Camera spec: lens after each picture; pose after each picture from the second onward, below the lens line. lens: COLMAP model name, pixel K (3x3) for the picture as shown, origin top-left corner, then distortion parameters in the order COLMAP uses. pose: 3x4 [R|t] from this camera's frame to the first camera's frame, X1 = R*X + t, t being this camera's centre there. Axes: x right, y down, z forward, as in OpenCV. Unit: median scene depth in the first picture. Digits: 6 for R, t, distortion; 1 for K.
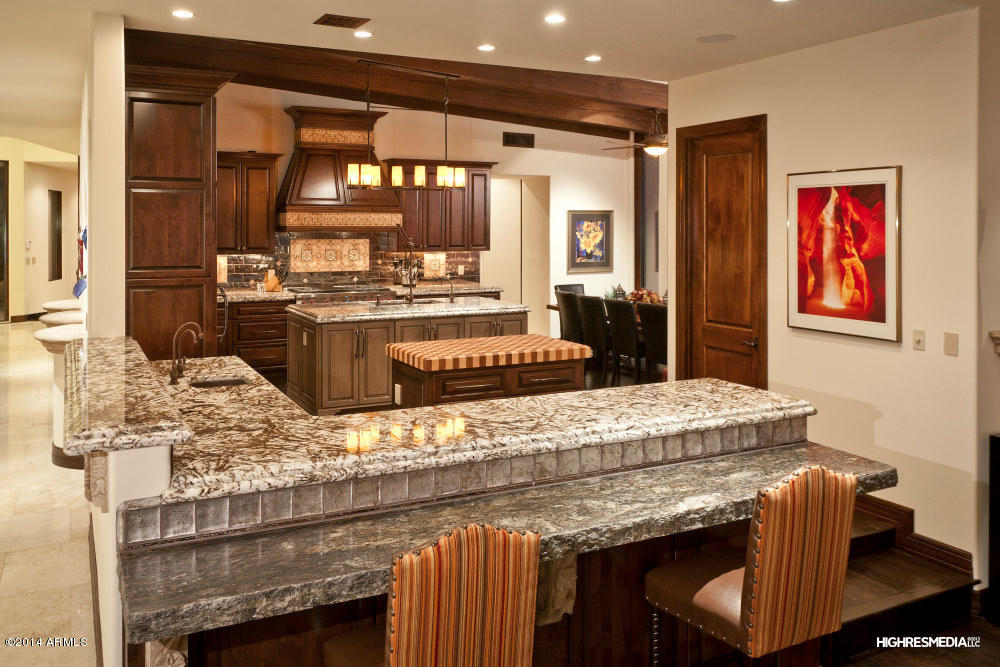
lens RADIAL K [[820.9, 0, 486.6], [0, 820.9, 234.8], [0, 0, 1]] dist [0.008925, 0.001834]
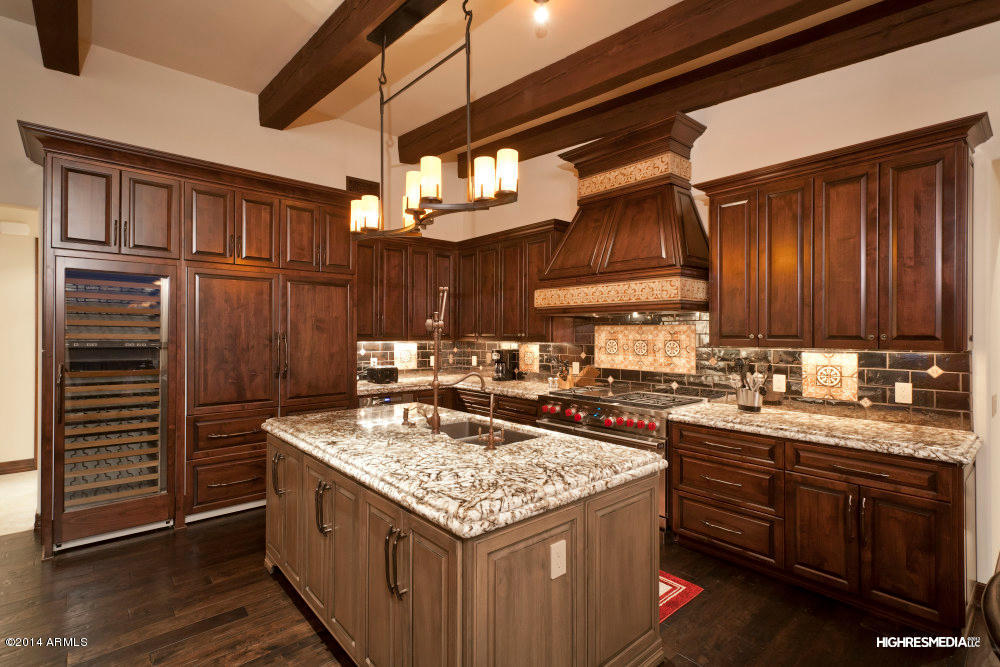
lens RADIAL K [[474.5, 0, 491.1], [0, 474.5, 335.2], [0, 0, 1]] dist [0.000333, 0.000429]
pose [[0.242531, 0.003407, -0.970138, 0.168088], [-0.012402, 0.999923, 0.000411, 0.014600], [0.970064, 0.011932, 0.242554, 0.729804]]
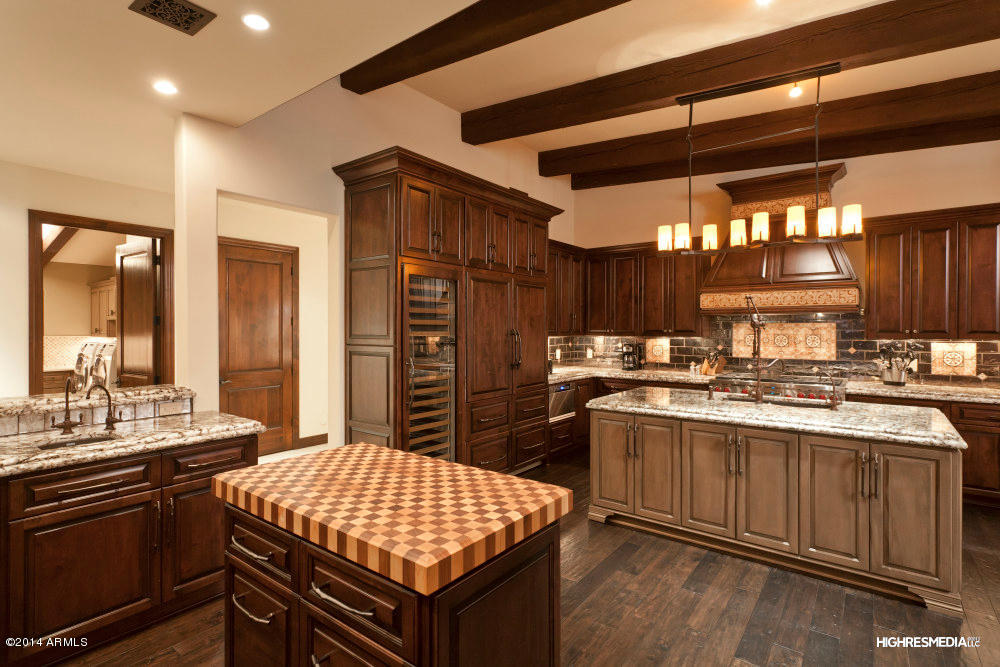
lens RADIAL K [[494.9, 0, 485.7], [0, 494.9, 331.0], [0, 0, 1]] dist [0.005047, 0.001237]
pose [[0.425382, 0.003377, -0.905008, 0.157150], [-0.009227, 0.999957, -0.000606, 0.016620], [0.904967, 0.008608, 0.425395, 0.444658]]
